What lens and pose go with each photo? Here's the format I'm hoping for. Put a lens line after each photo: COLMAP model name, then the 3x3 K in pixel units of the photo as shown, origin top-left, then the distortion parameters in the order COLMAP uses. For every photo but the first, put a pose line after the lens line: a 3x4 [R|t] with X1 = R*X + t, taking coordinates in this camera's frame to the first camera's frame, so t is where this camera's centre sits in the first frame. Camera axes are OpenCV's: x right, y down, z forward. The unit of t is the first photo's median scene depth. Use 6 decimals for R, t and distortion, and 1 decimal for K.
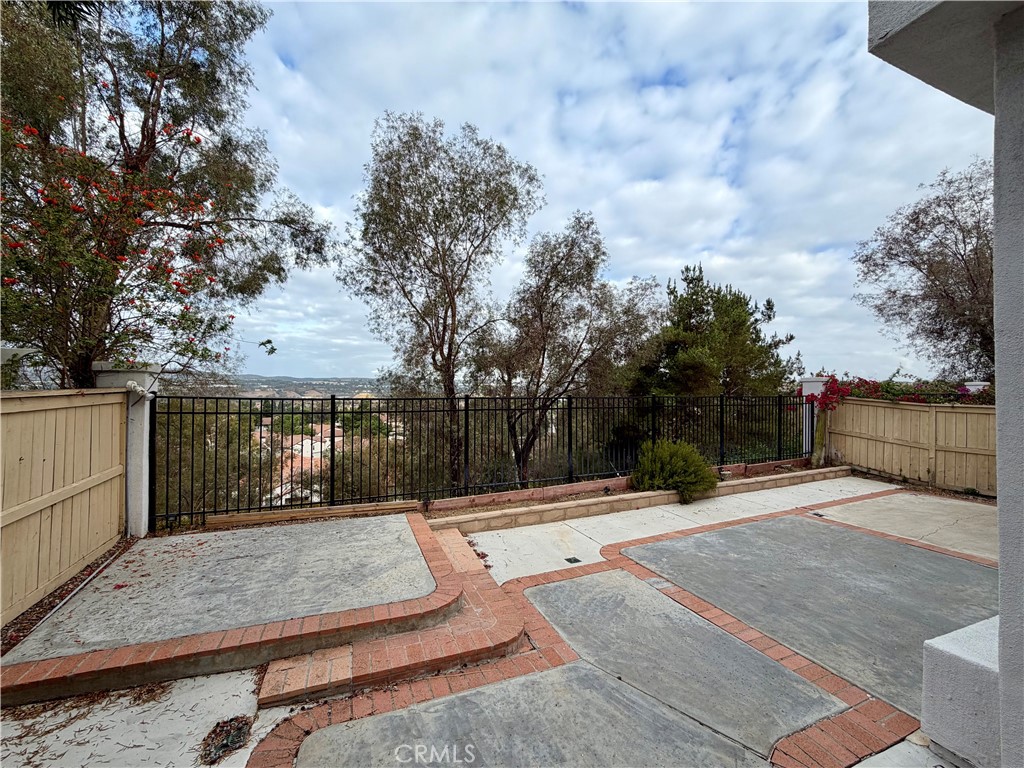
lens RADIAL K [[416.0, 0, 515.0], [0, 416.0, 383.3], [0, 0, 1]] dist [-0.000065, -0.000061]
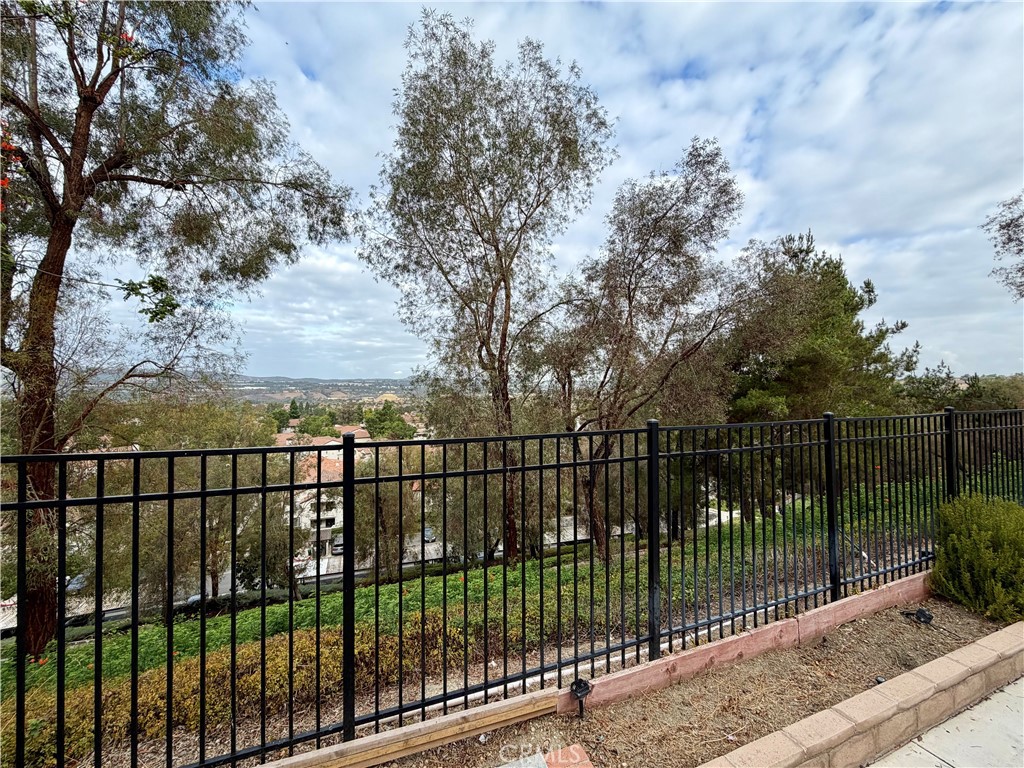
lens RADIAL K [[408.1, 0, 510.1], [0, 408.1, 383.3], [0, 0, 1]] dist [0.000846, 0.000278]
pose [[0.998450, -0.009609, -0.054820, -0.086061], [0.009694, 0.999952, 0.001288, -0.005337], [0.054805, -0.001818, 0.998495, 0.202914]]
